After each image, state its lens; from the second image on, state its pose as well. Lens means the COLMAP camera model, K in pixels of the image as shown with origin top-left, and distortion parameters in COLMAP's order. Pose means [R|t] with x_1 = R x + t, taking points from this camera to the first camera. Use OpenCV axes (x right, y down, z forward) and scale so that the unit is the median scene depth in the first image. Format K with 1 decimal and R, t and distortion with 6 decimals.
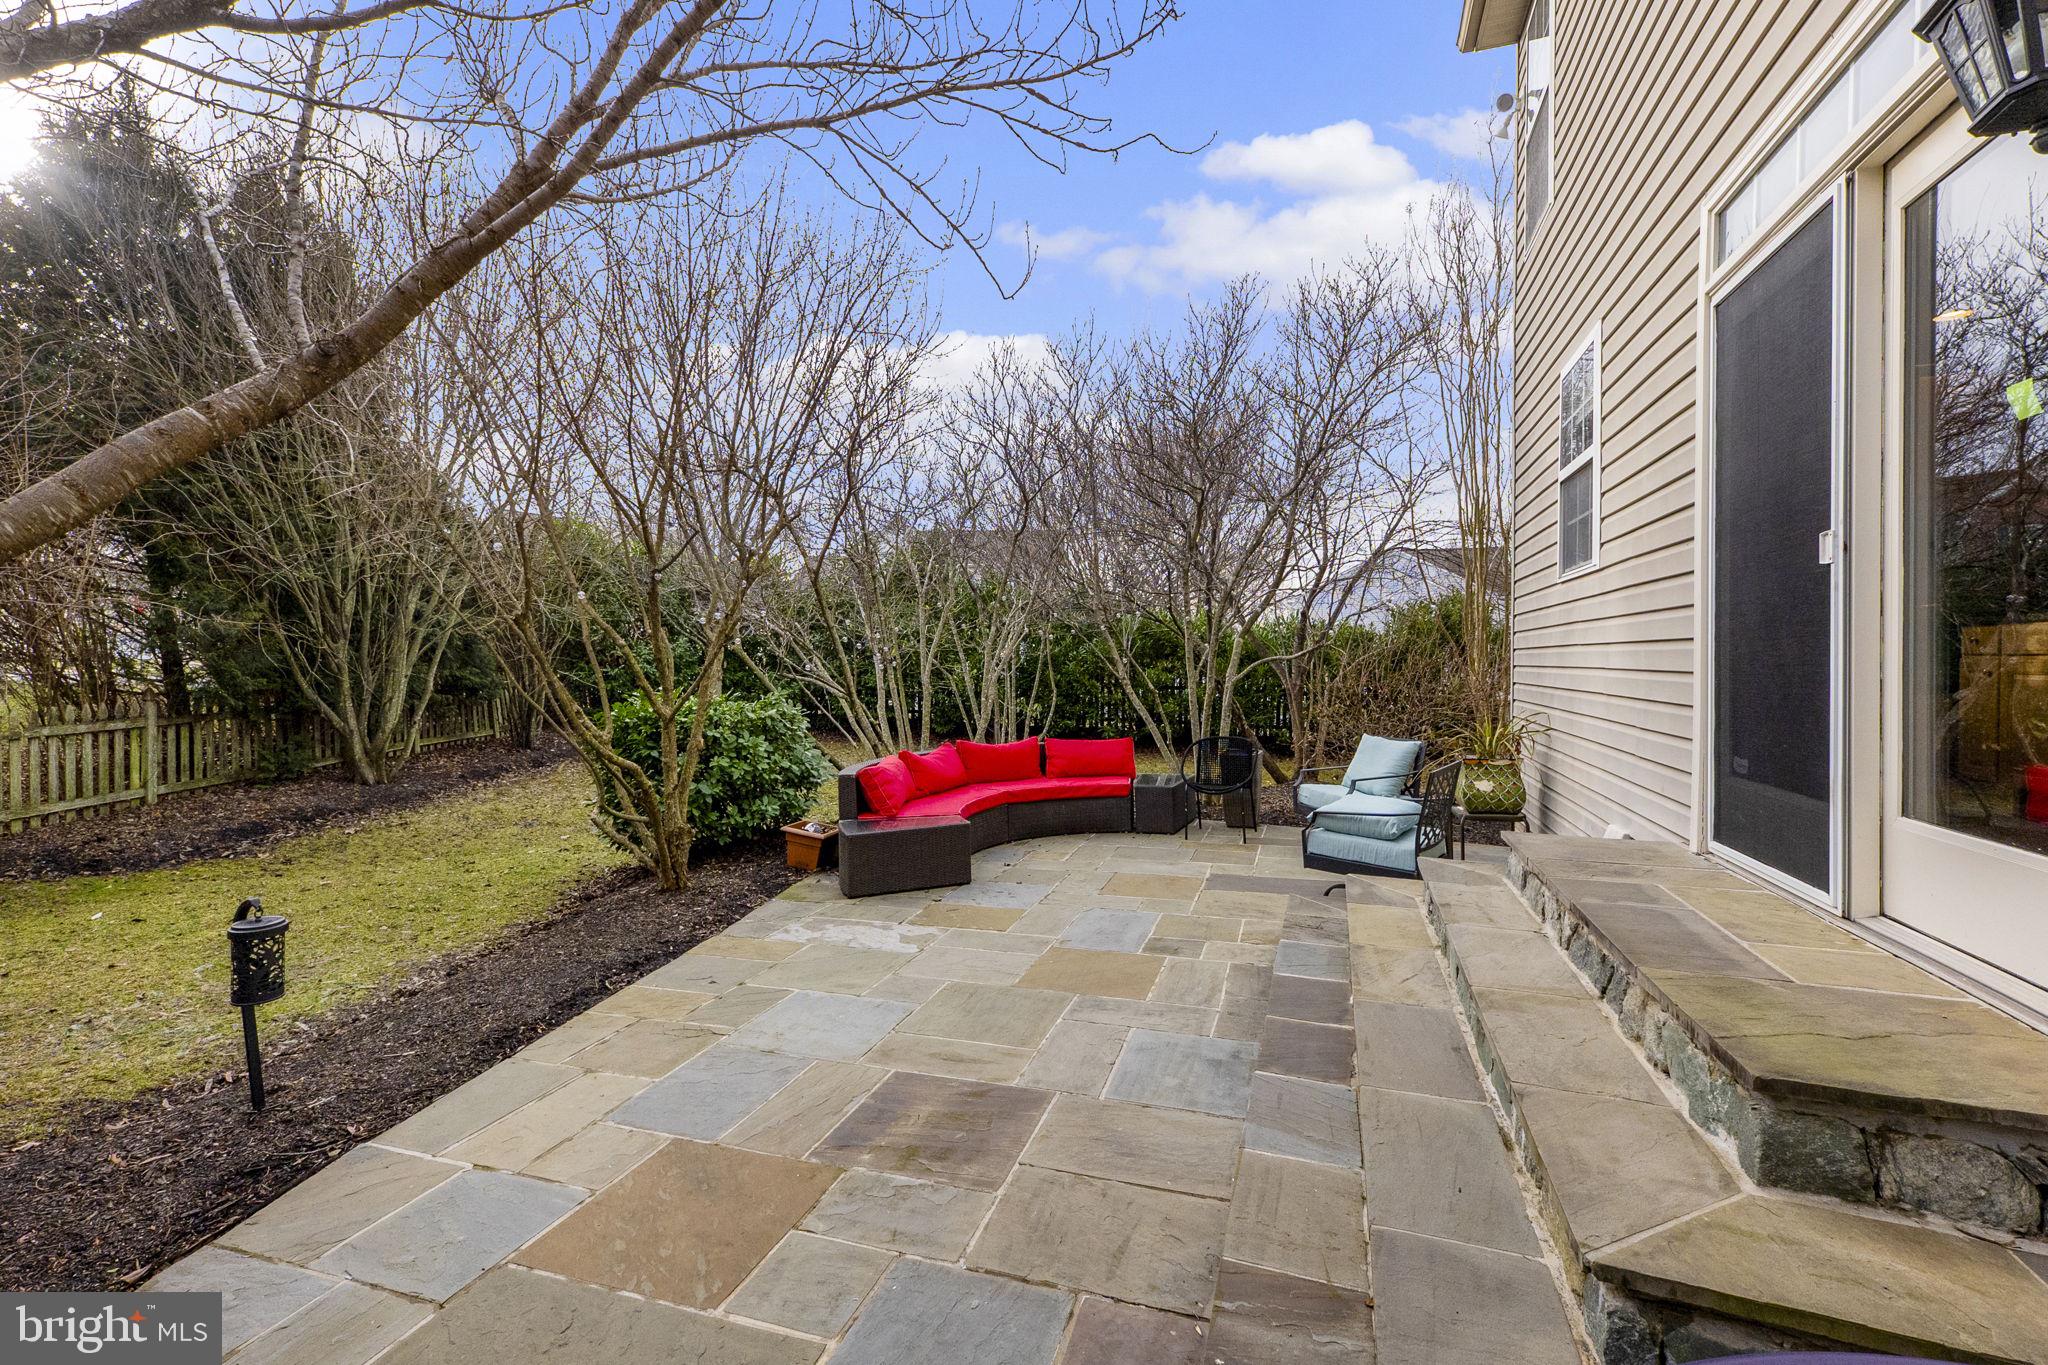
lens RADIAL K [[915.1, 0, 1066.0], [0, 915.1, 647.2], [0, 0, 1]] dist [-0.001713, -0.000037]
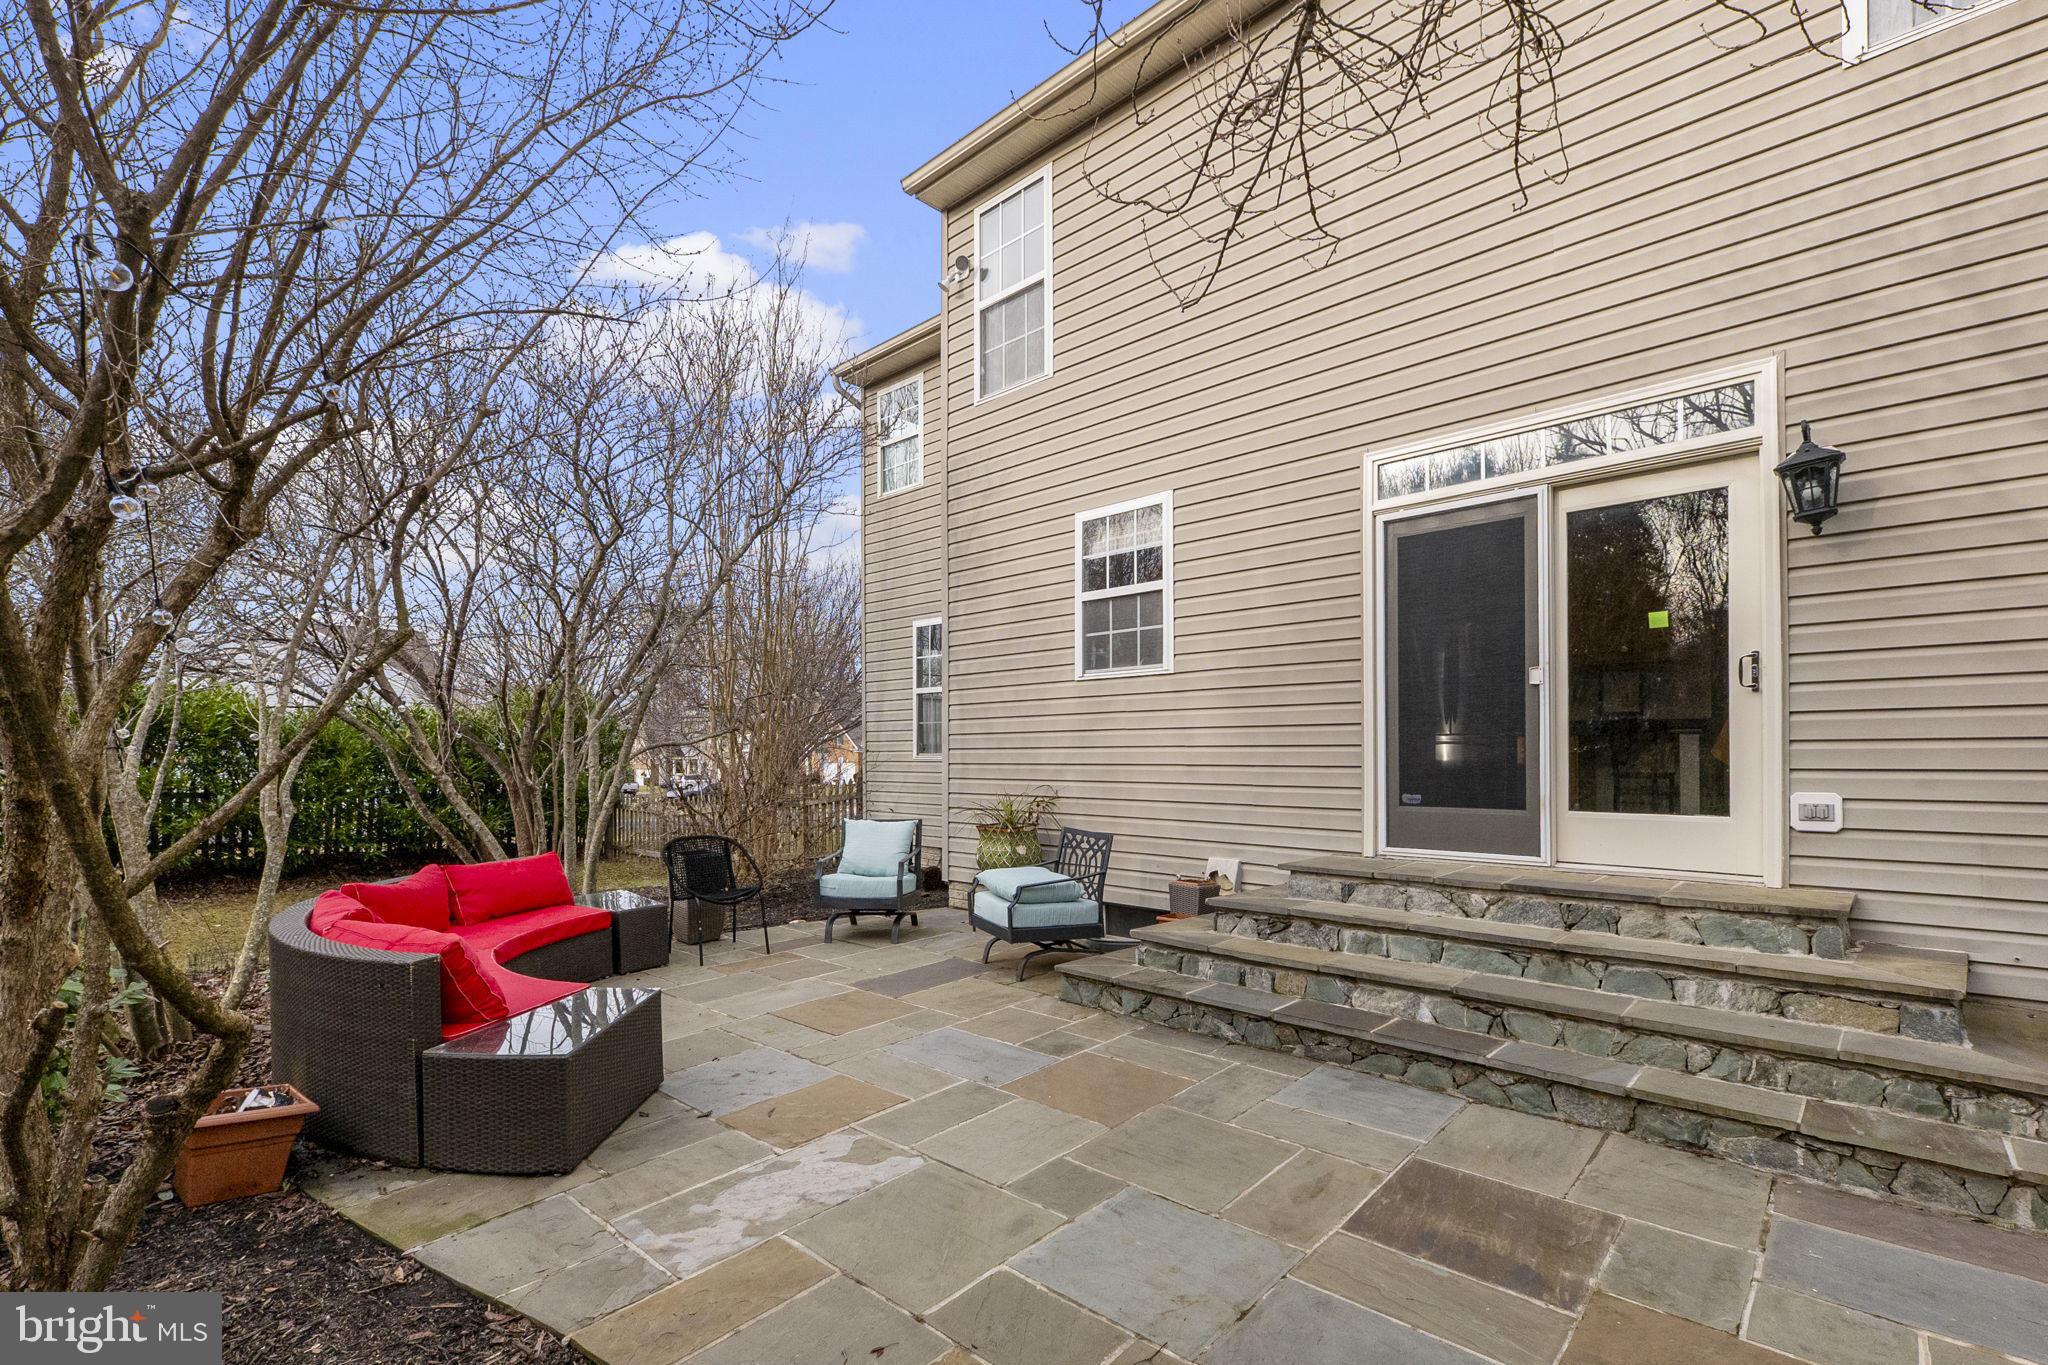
lens RADIAL K [[892.7, 0, 1029.0], [0, 892.7, 720.9], [0, 0, 1]] dist [0.000303, 0.000411]
pose [[0.436951, 0.023728, 0.899173, -0.703397], [-0.003575, 0.999690, -0.024643, 0.021143], [-0.899478, 0.007553, 0.436900, 0.610446]]
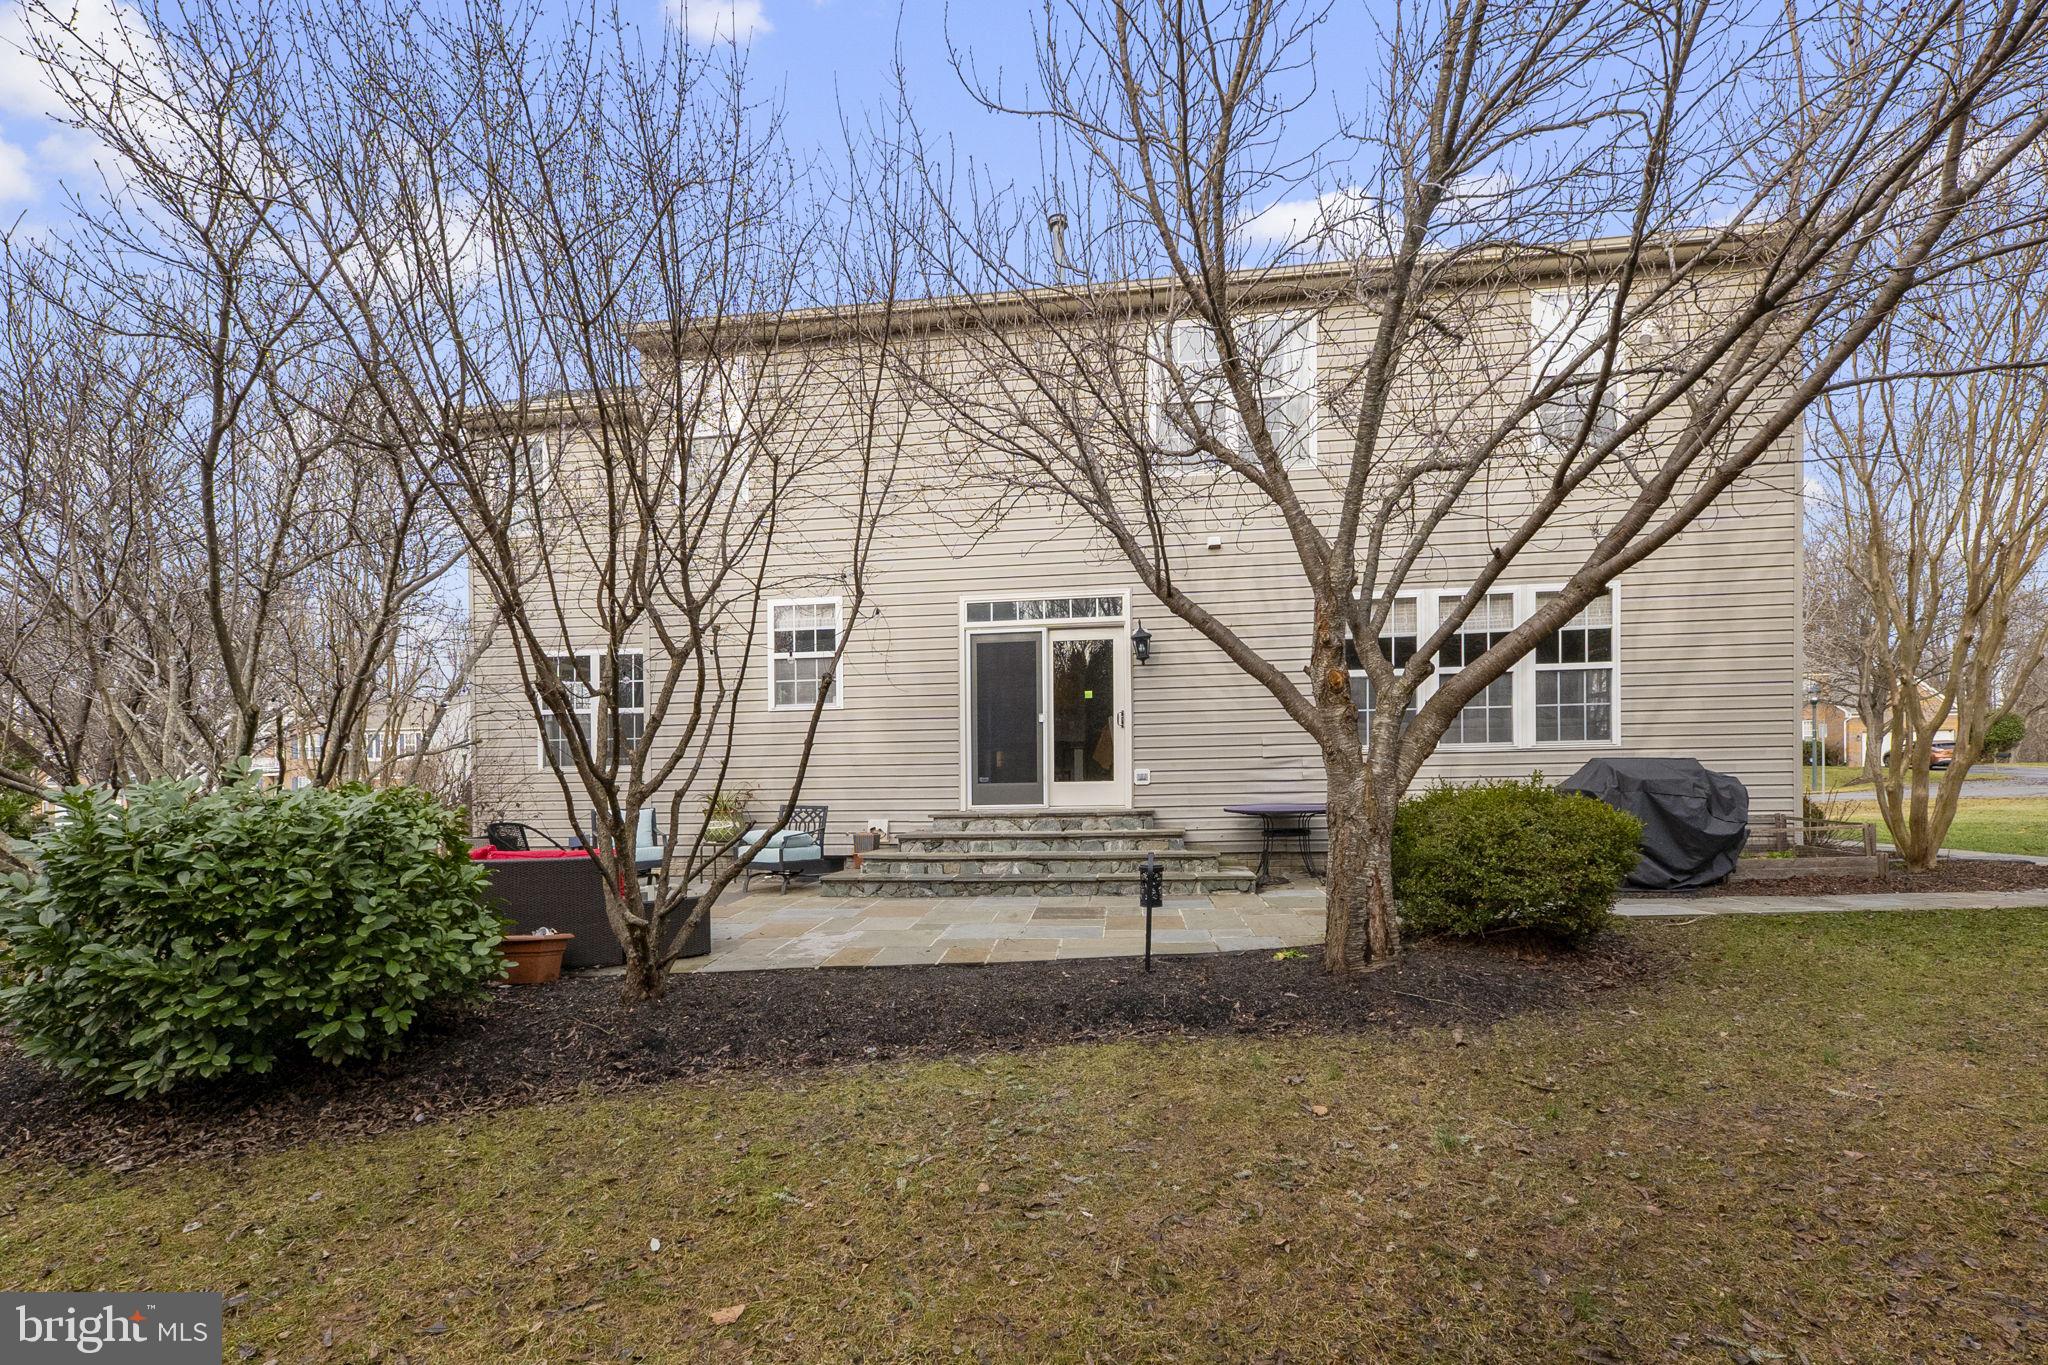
lens RADIAL K [[892.7, 0, 1029.0], [0, 892.7, 720.9], [0, 0, 1]] dist [0.000303, 0.000411]
pose [[-0.190948, 0.051703, 0.980238, -1.618730], [0.006699, 0.998657, -0.051370, 0.059377], [-0.981577, -0.003242, -0.191038, 0.969580]]
